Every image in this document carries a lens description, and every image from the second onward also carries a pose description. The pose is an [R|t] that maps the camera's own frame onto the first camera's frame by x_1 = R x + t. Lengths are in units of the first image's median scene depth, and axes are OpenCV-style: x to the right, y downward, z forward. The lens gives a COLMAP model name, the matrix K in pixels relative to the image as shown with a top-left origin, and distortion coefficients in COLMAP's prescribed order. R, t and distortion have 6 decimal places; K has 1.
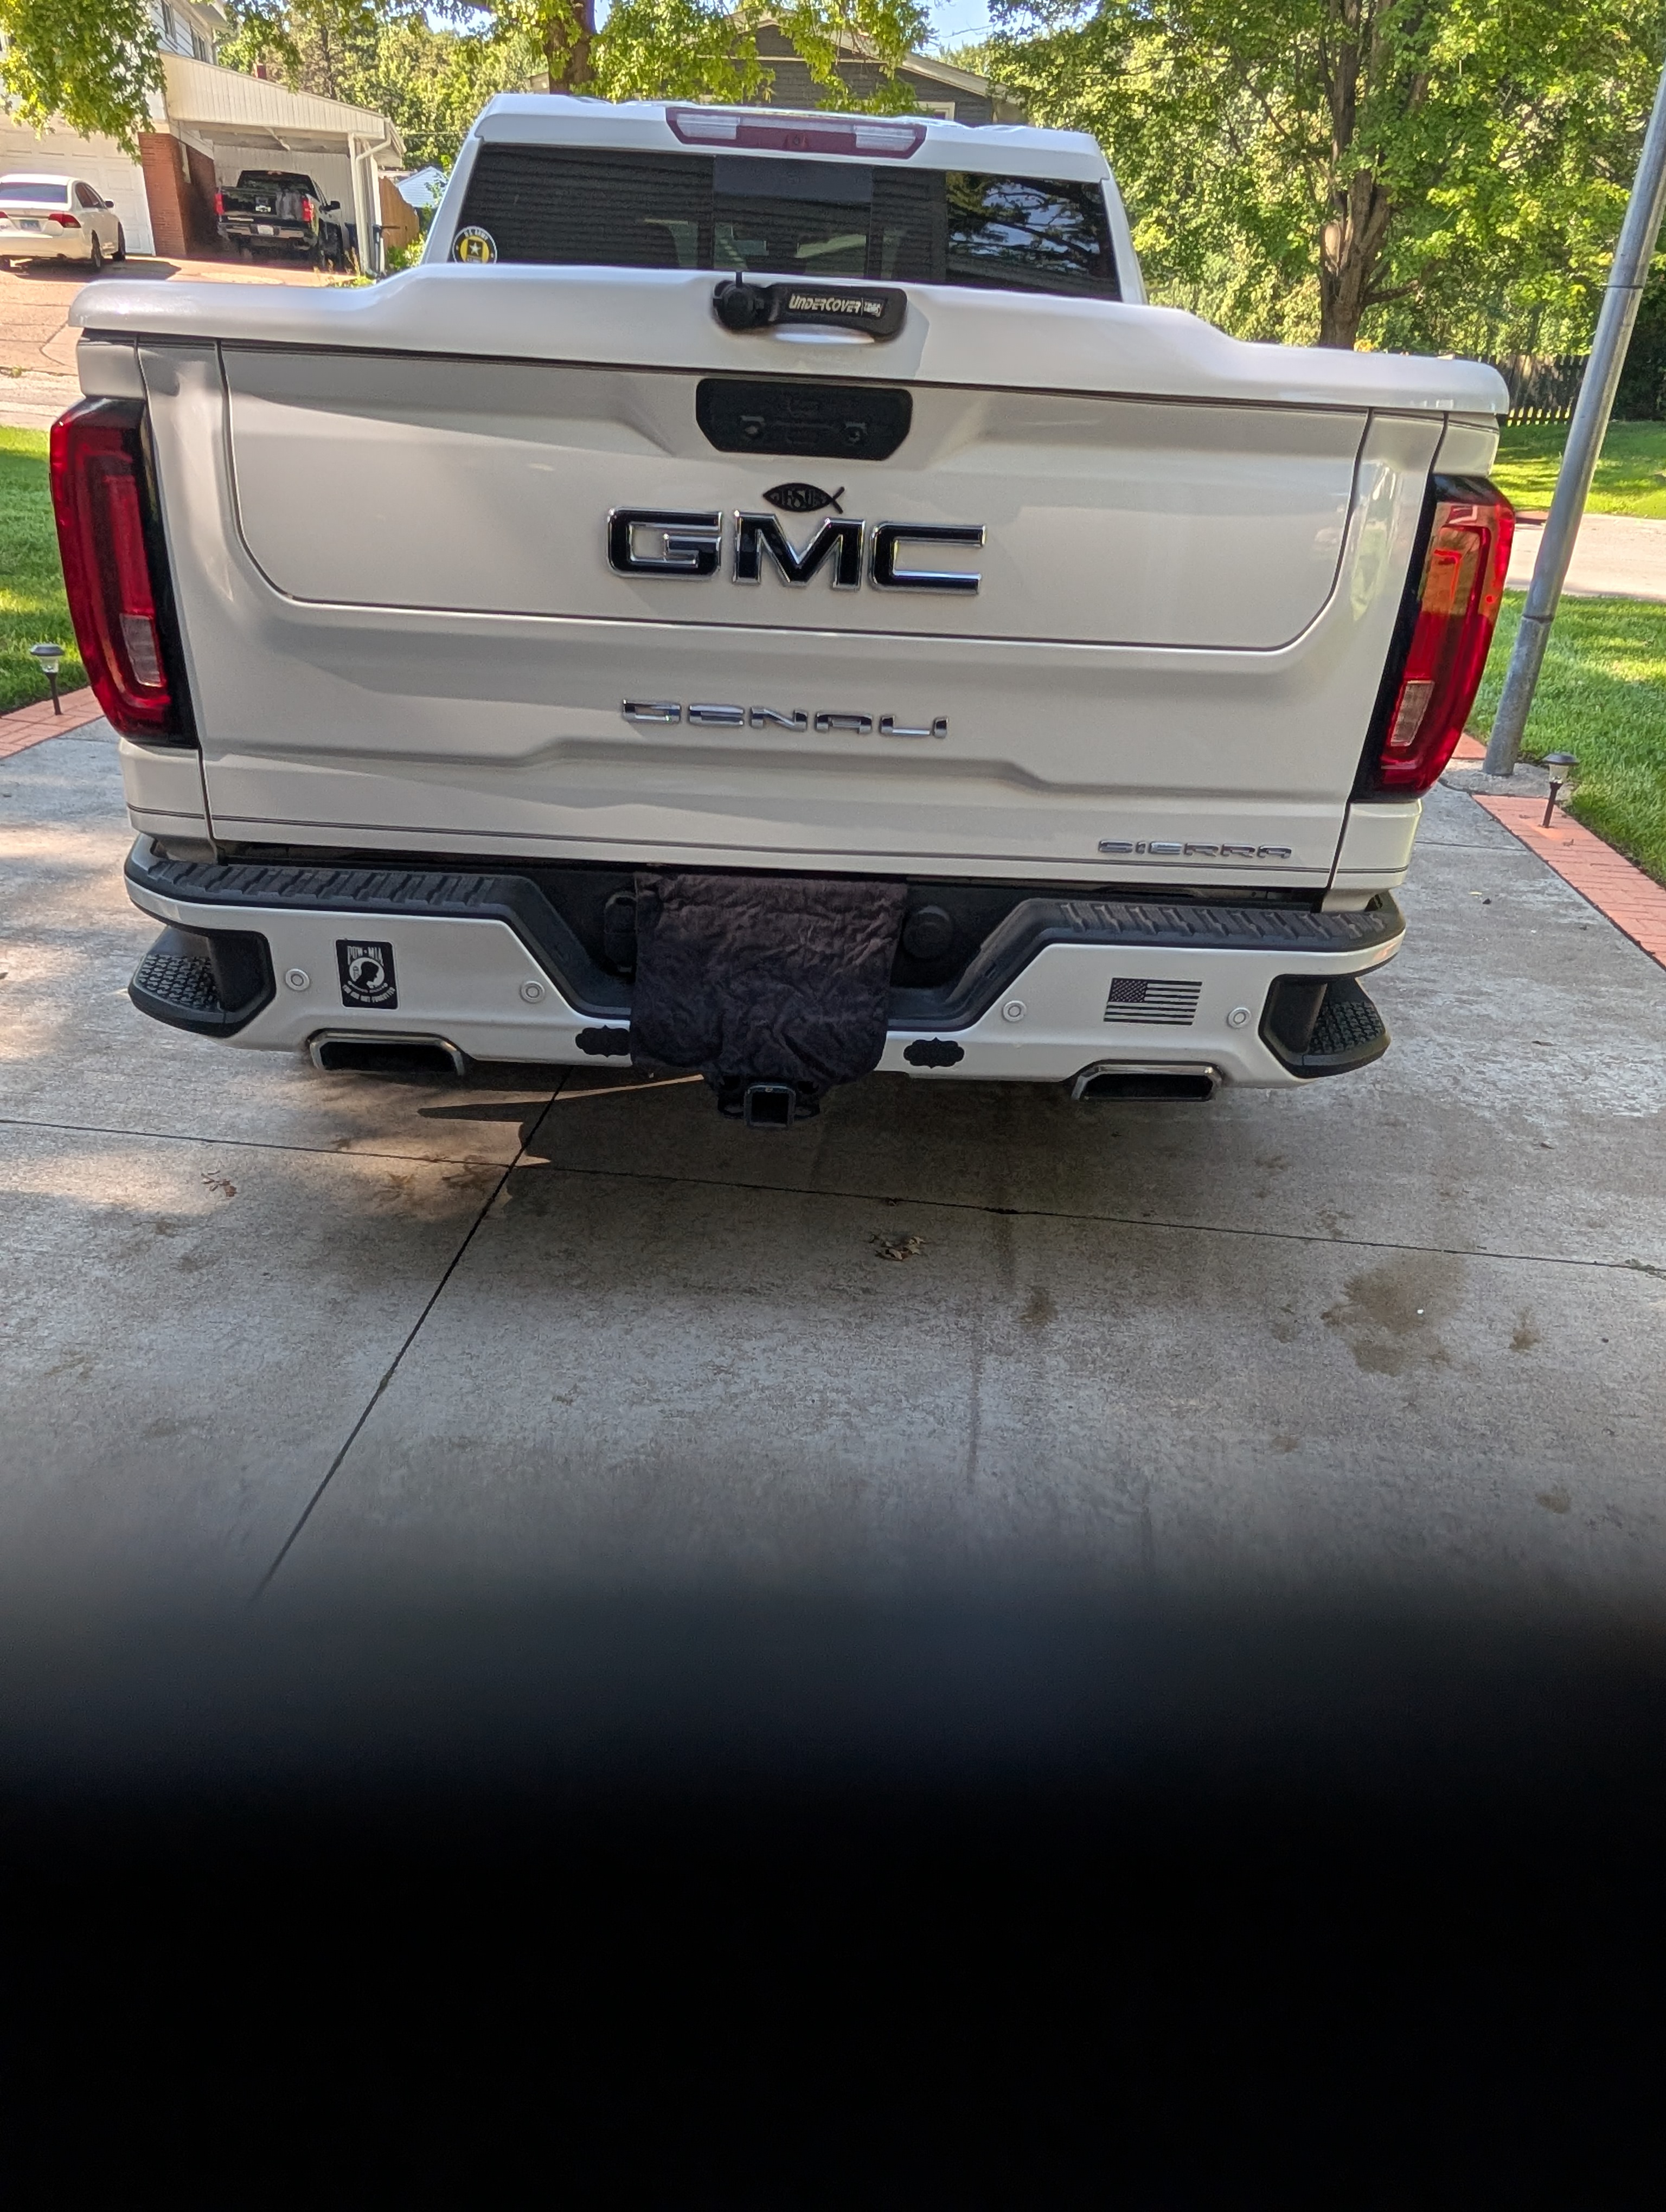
lens RADIAL K [[1530.4, 0, 835.0], [0, 1530.4, 1143.7], [0, 0, 1]] dist [0.001199, -0.002031]
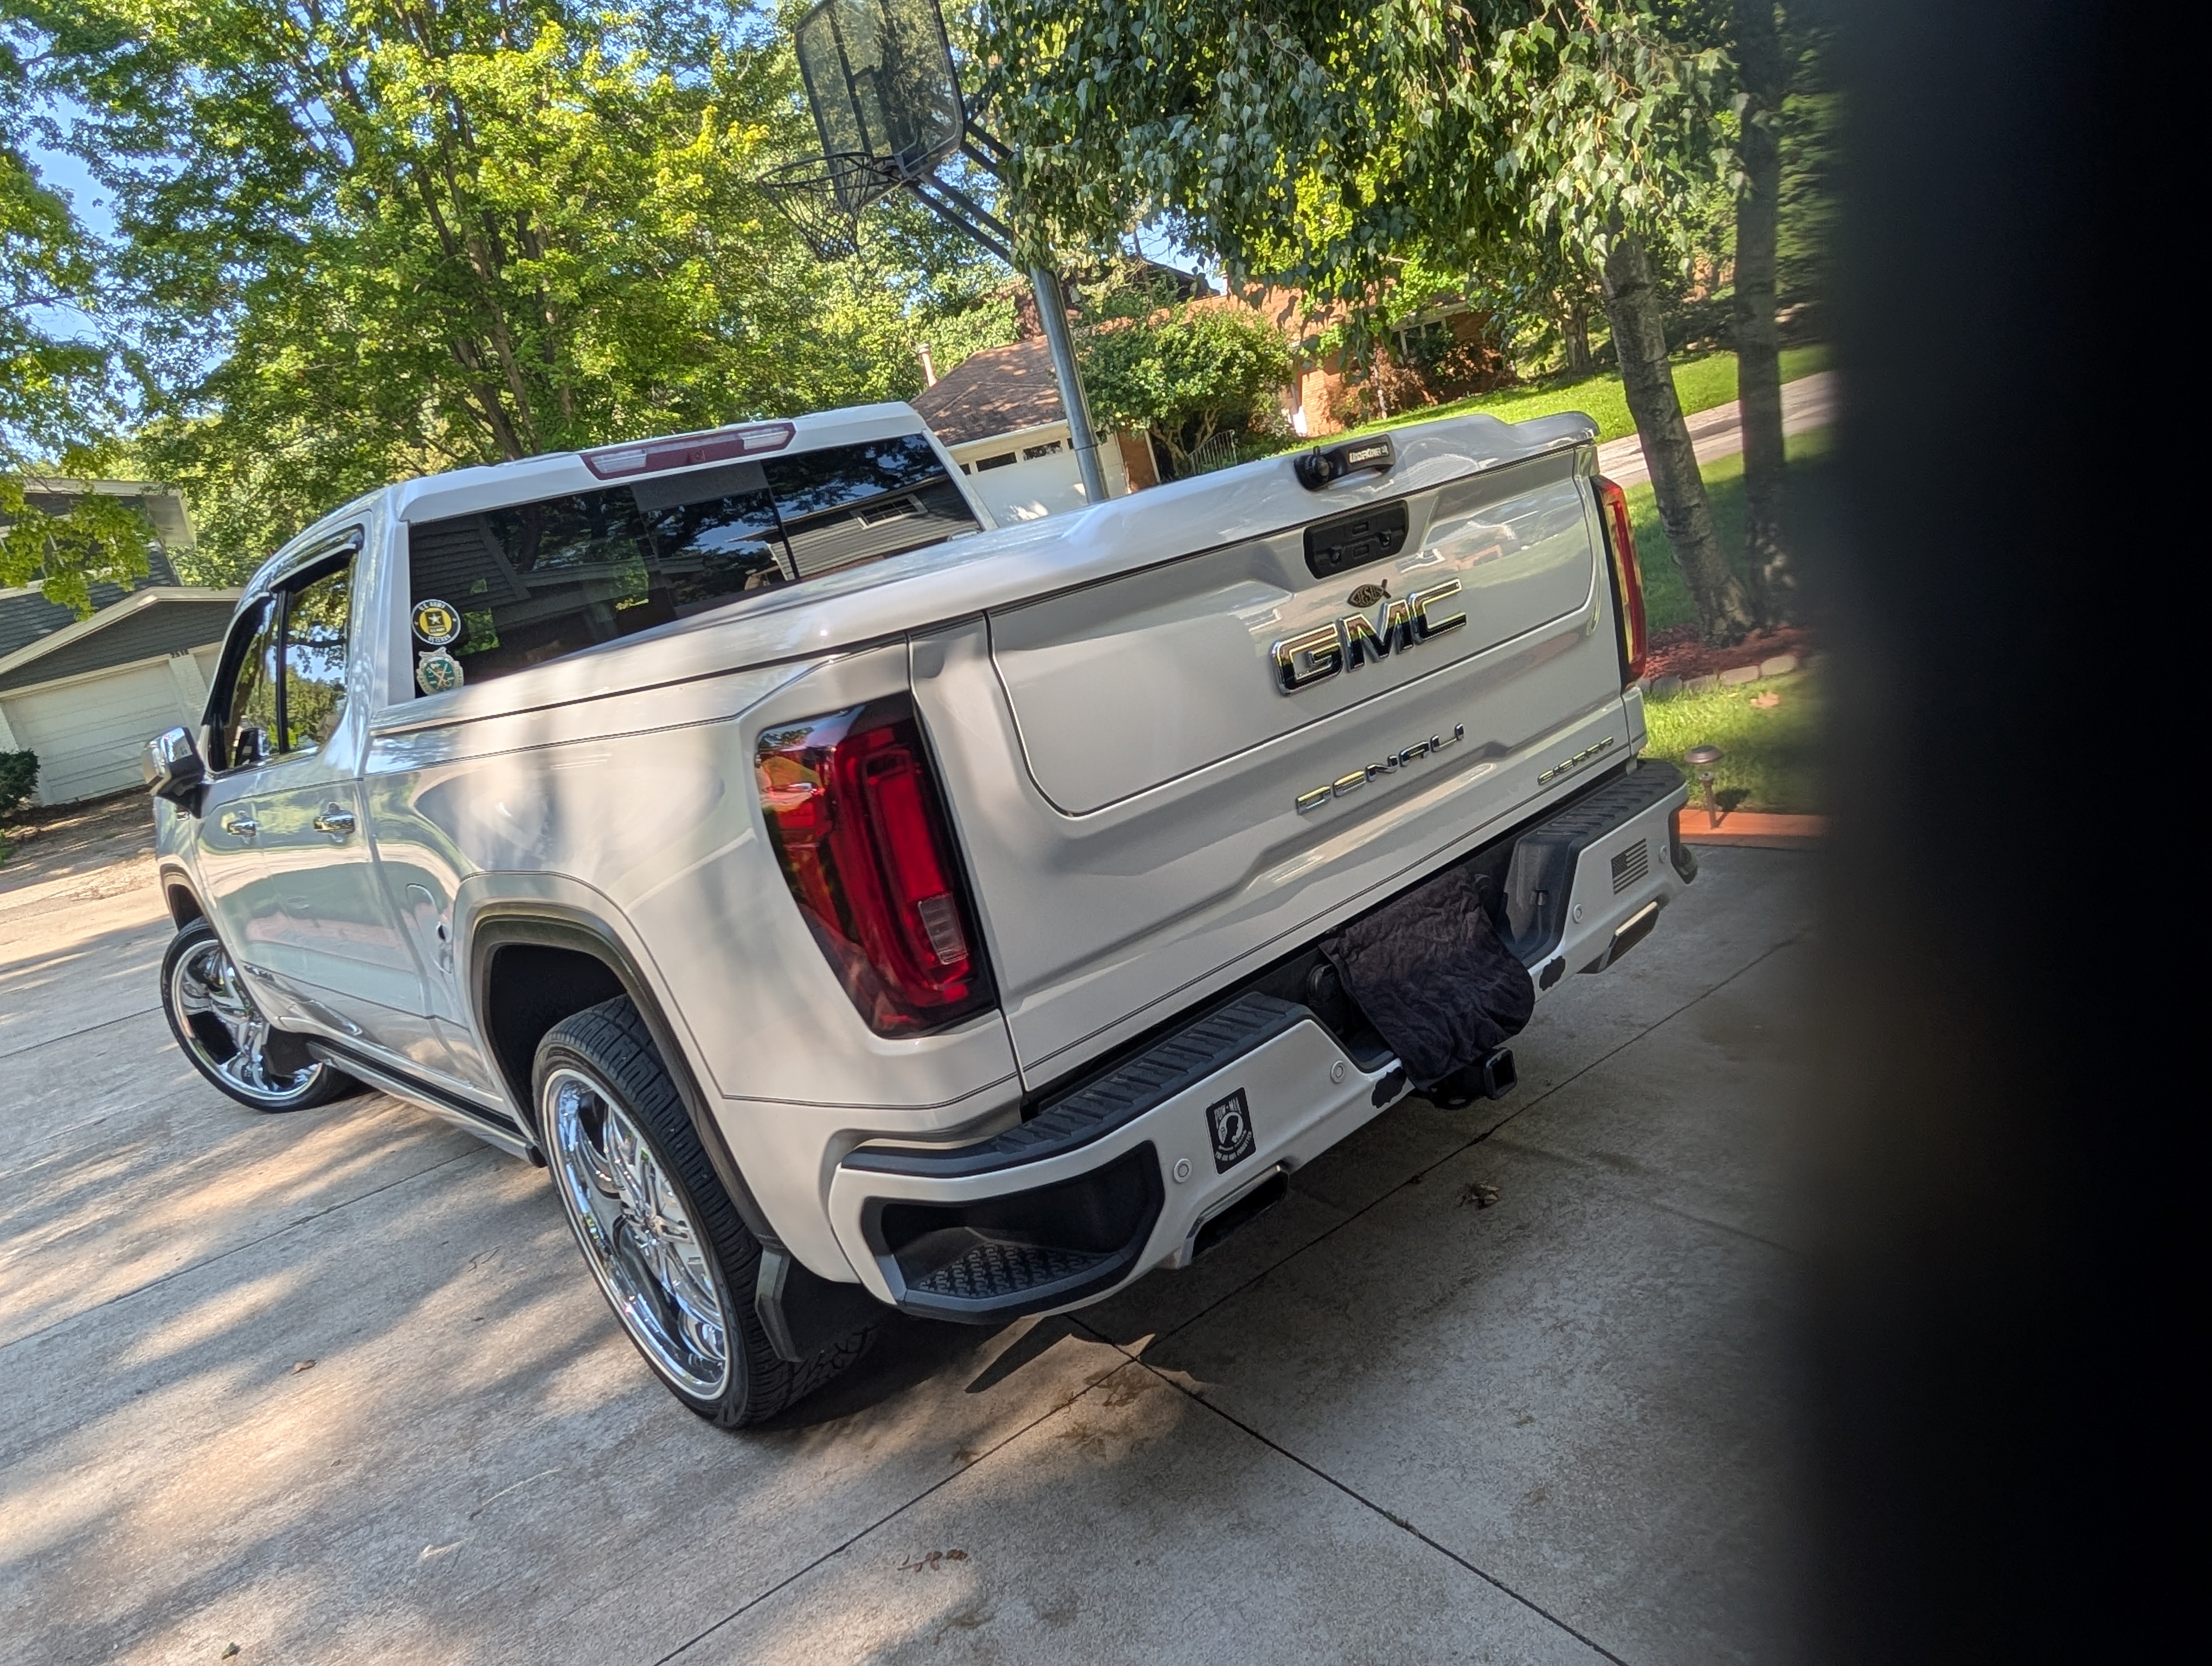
lens RADIAL K [[1530.4, 0, 1106.0], [0, 1530.4, 833.0], [0, 0, 1]] dist [0.001199, -0.002031]
pose [[0.709191, -0.357571, 0.607611, -0.901930], [0.536583, 0.832782, -0.136207, -0.179894], [-0.457304, 0.422631, 0.782468, 0.170586]]
